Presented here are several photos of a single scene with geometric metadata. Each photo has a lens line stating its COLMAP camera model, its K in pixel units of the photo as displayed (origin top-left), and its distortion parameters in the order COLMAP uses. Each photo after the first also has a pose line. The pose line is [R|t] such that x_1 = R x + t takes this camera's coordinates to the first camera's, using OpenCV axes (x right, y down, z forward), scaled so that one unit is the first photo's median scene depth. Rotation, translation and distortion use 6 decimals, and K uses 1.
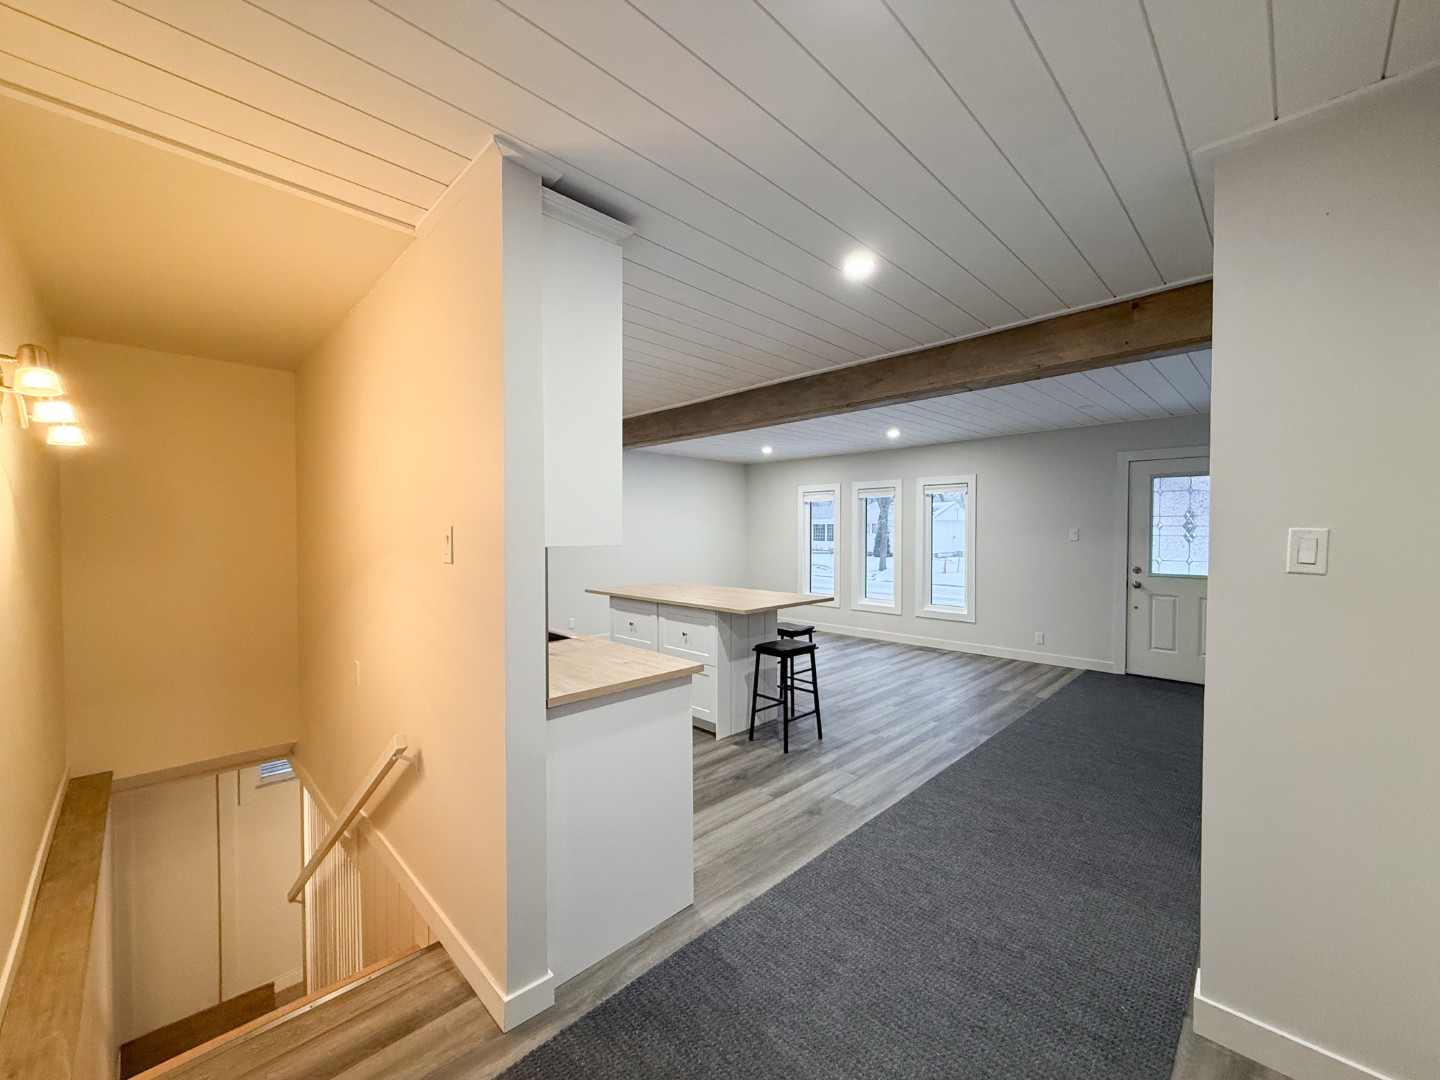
lens RADIAL K [[573.2, 0, 723.8], [0, 573.2, 538.9], [0, 0, 1]] dist [-0.001149, 0.000730]
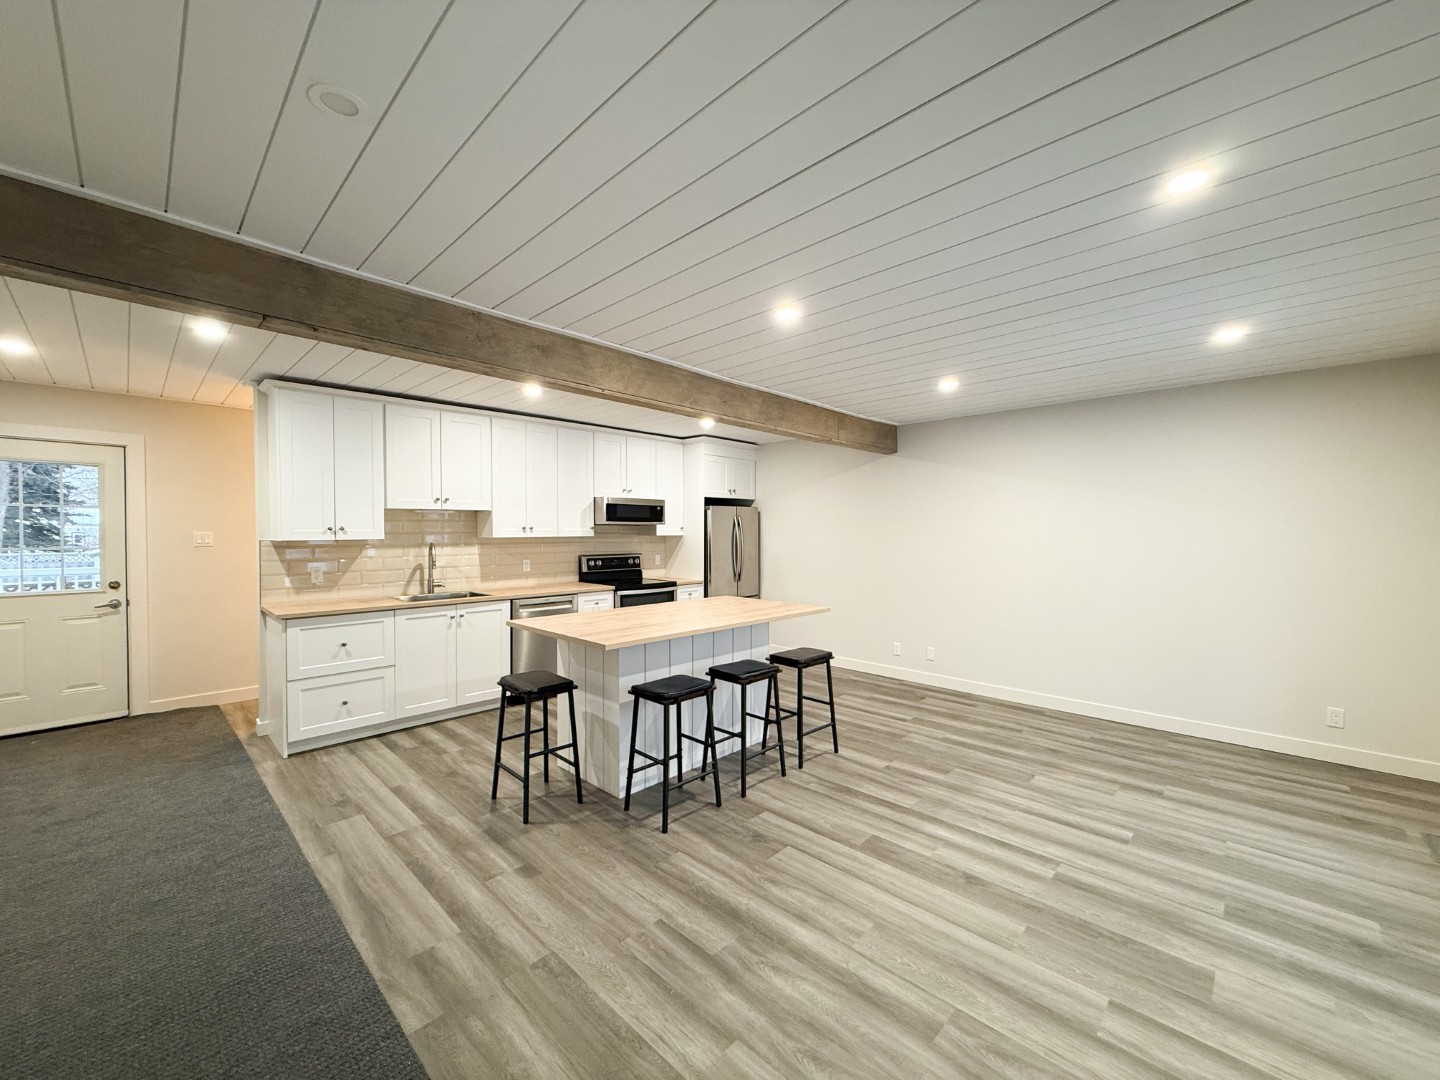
lens RADIAL K [[573.2, 0, 715.1], [0, 573.2, 544.7], [0, 0, 1]] dist [-0.001149, 0.000730]
pose [[0.011472, 0.024242, -0.999640, 0.713305], [-0.017129, 0.999564, 0.024043, -0.020091], [0.999787, 0.016847, 0.011882, 0.985181]]
